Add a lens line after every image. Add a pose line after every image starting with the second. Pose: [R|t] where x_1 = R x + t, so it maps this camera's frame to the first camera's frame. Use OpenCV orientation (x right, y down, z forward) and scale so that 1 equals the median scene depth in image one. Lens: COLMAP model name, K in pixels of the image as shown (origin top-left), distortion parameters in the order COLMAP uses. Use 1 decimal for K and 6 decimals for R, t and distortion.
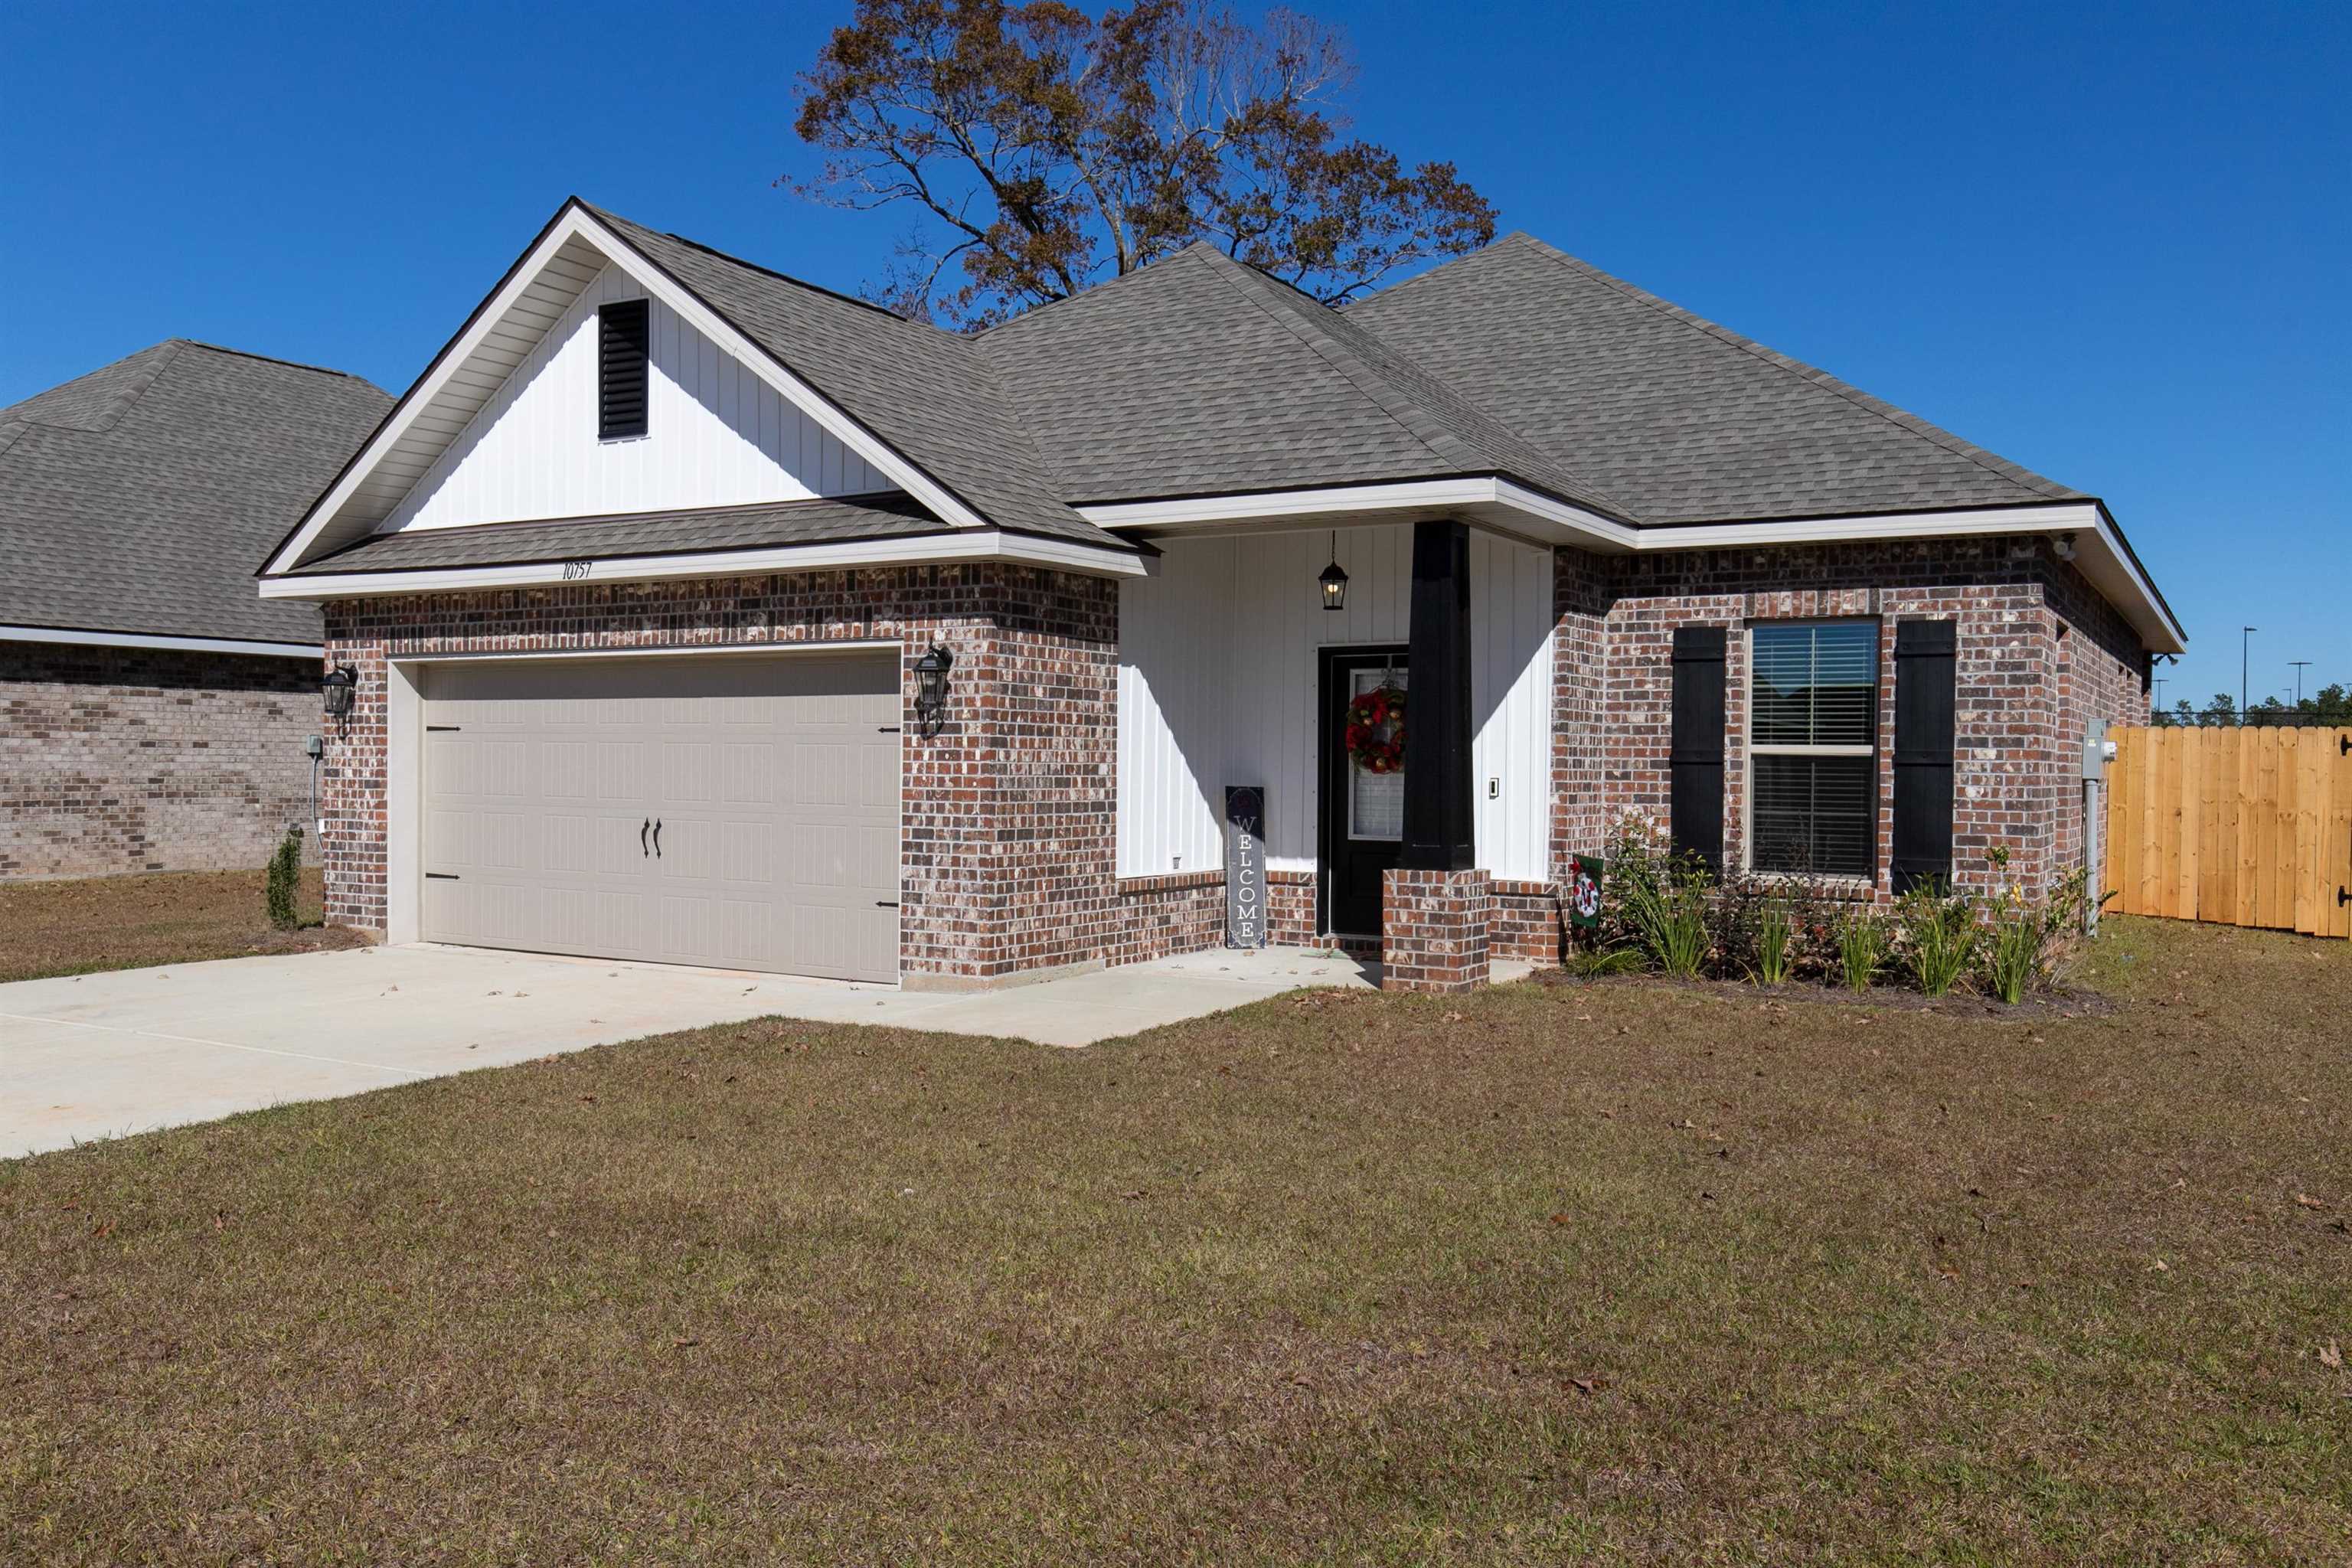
lens RADIAL K [[1770.6, 0, 1230.8], [0, 1770.6, 771.4], [0, 0, 1]] dist [0.013163, -0.023129]
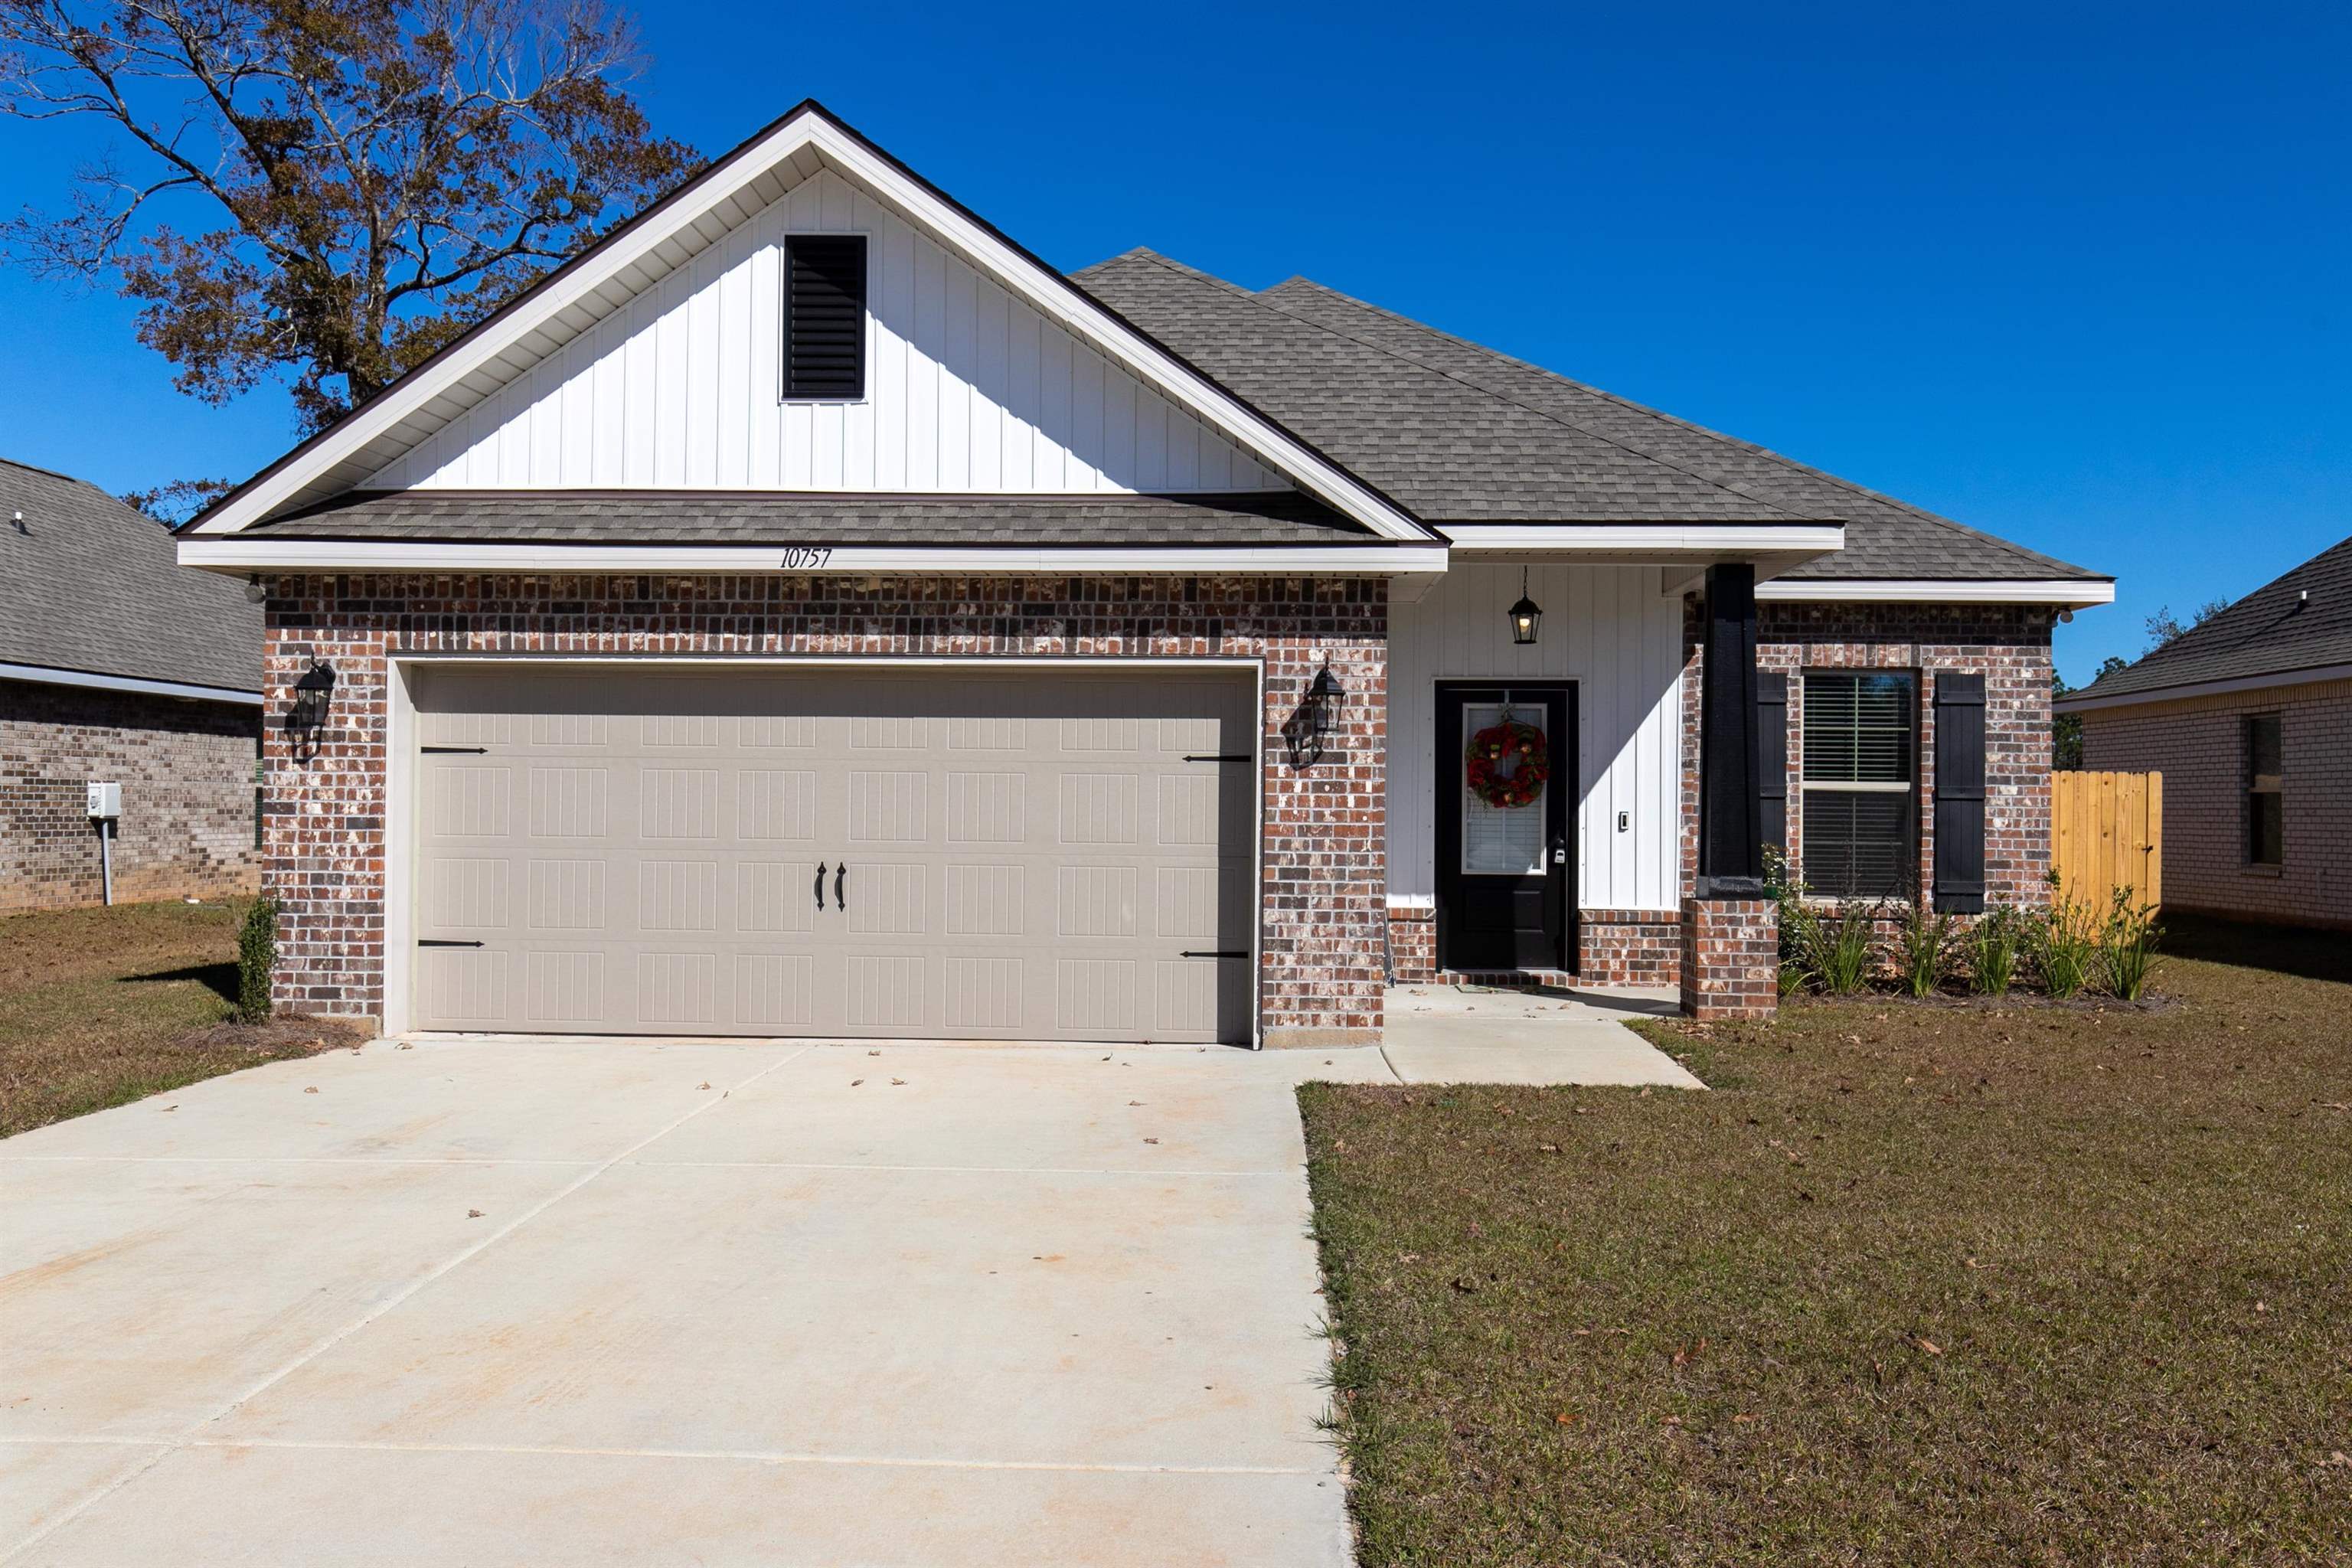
lens RADIAL K [[1770.6, 0, 1184.4], [0, 1770.6, 777.6], [0, 0, 1]] dist [0.013163, -0.023129]
pose [[0.892366, 0.006940, 0.451260, -0.577921], [0.001248, 0.999840, -0.017845, 0.002040], [-0.451311, 0.016488, 0.892214, 0.198613]]
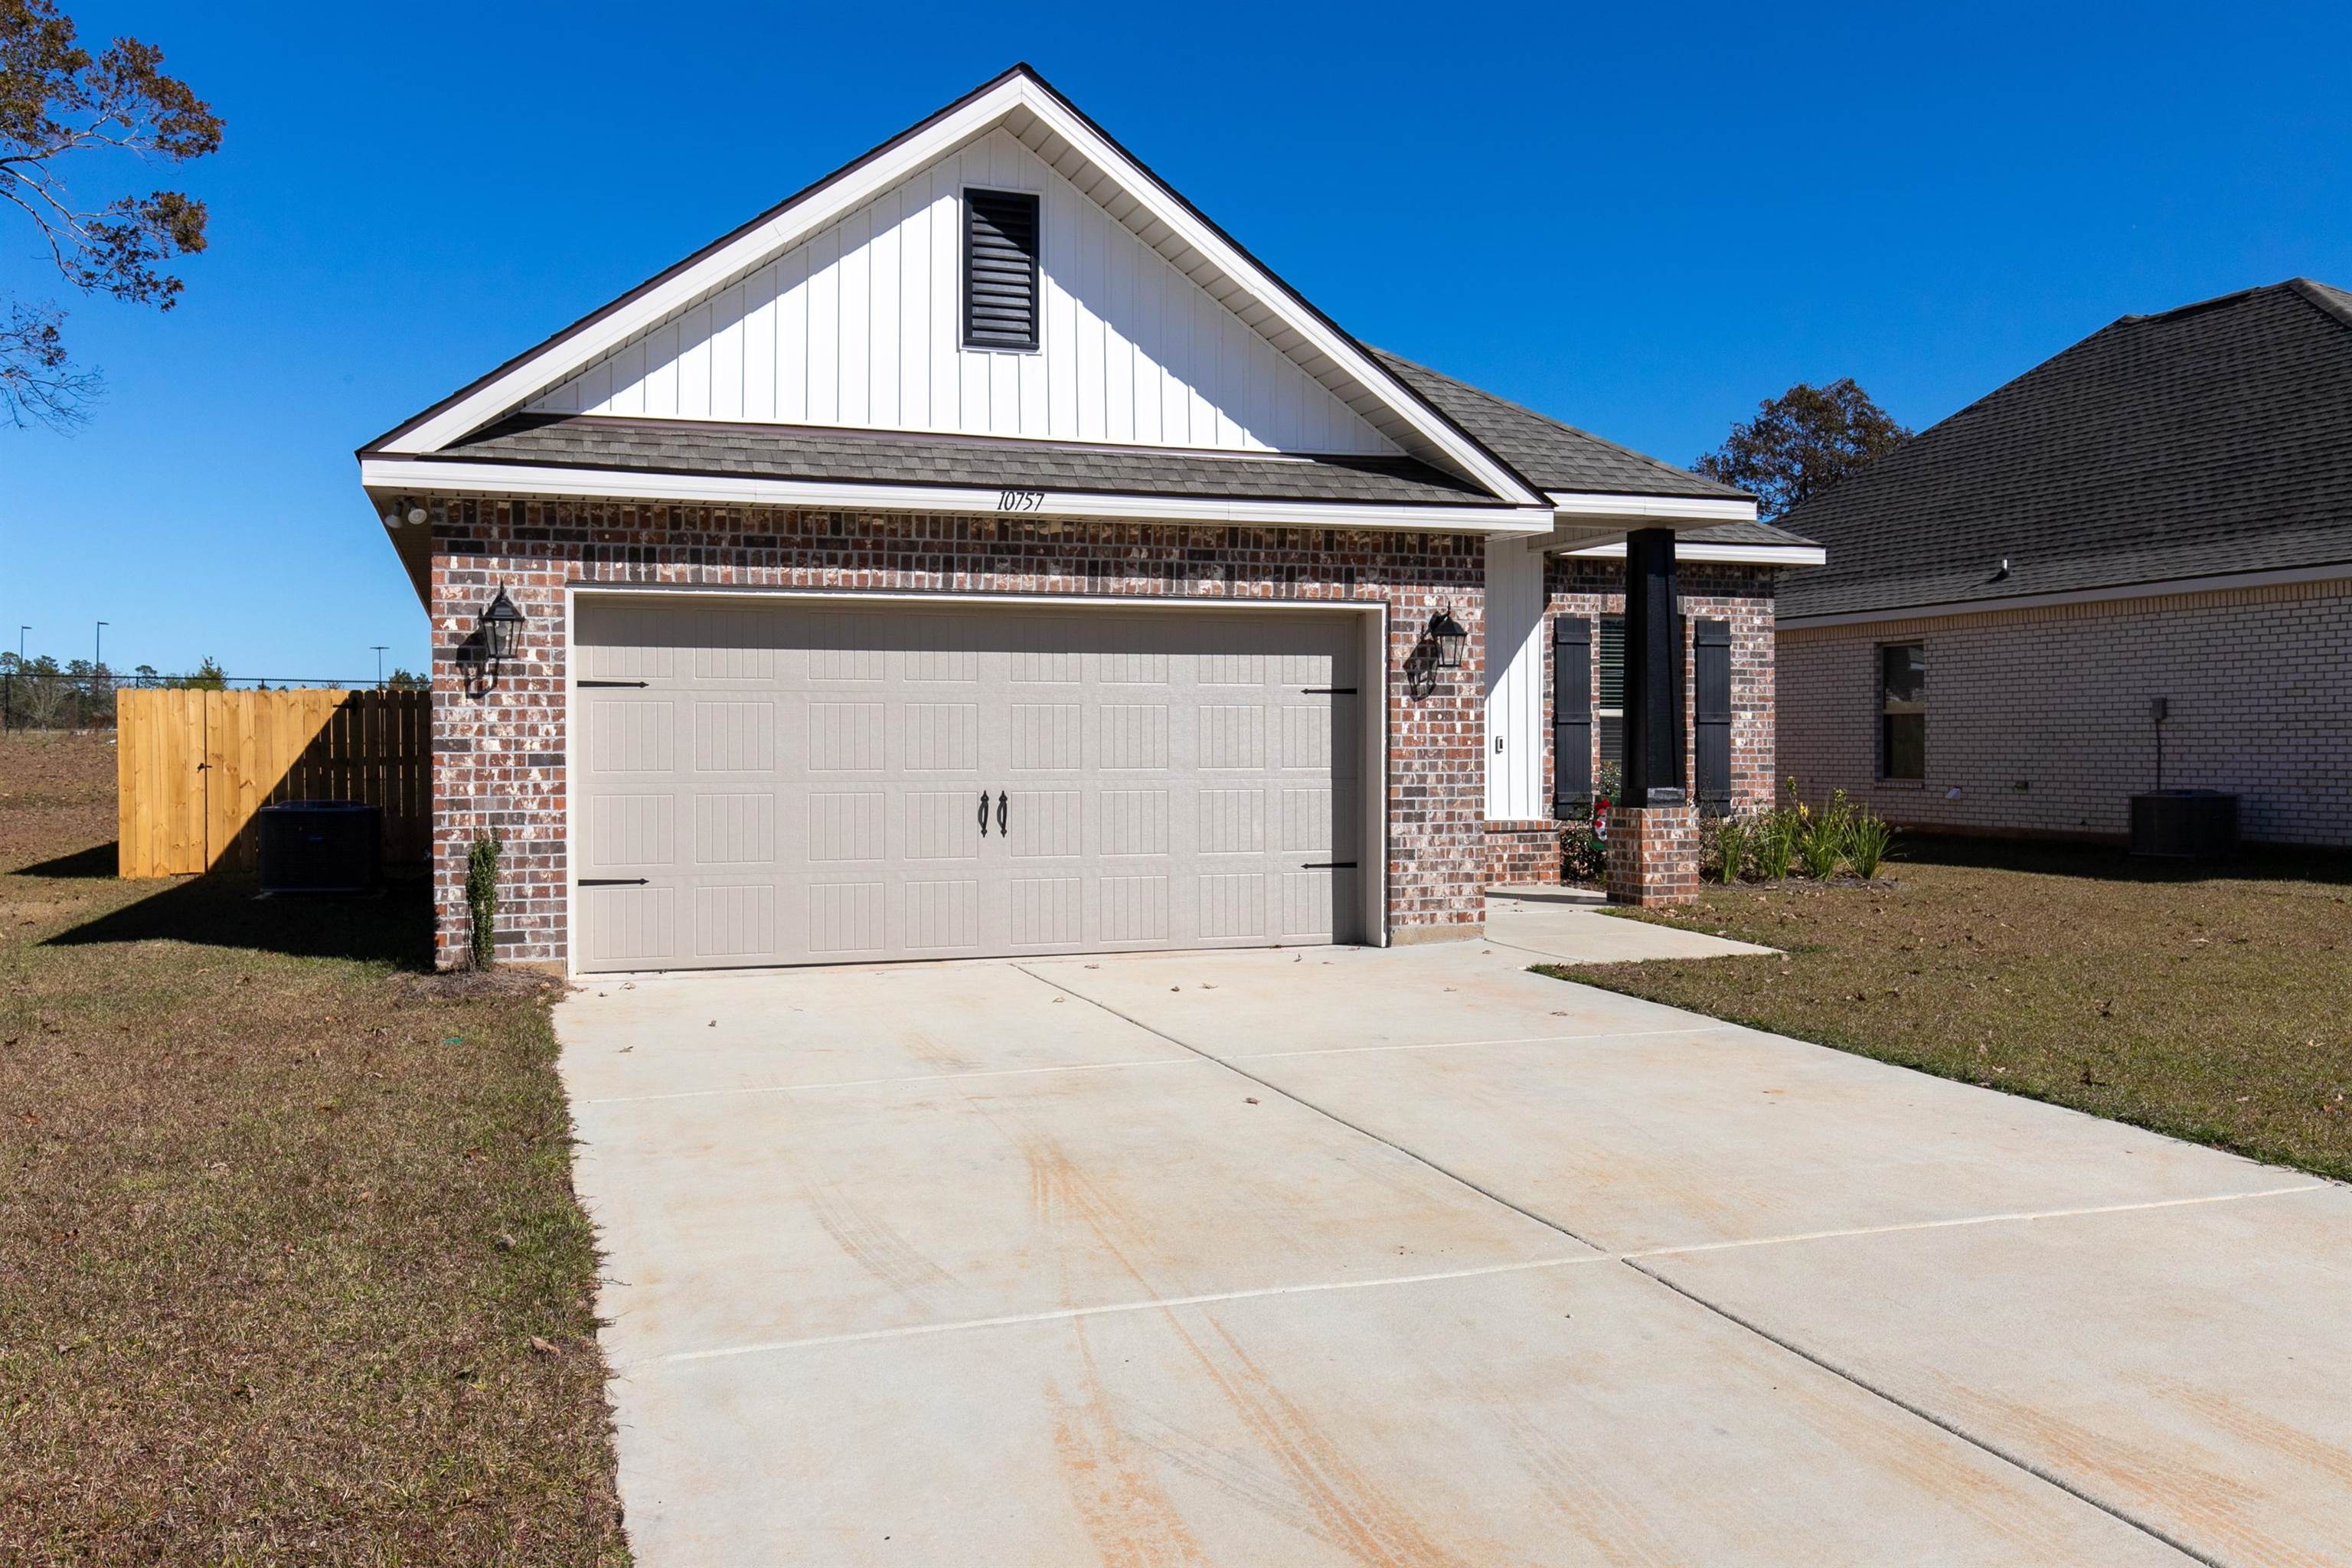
lens RADIAL K [[1770.6, 0, 1103.8], [0, 1770.6, 737.0], [0, 0, 1]] dist [0.013163, -0.023129]
pose [[0.688109, -0.008812, 0.725554, -0.959272], [0.012544, 0.999921, 0.000248, 0.000649], [-0.725499, 0.008930, 0.688165, 0.383189]]
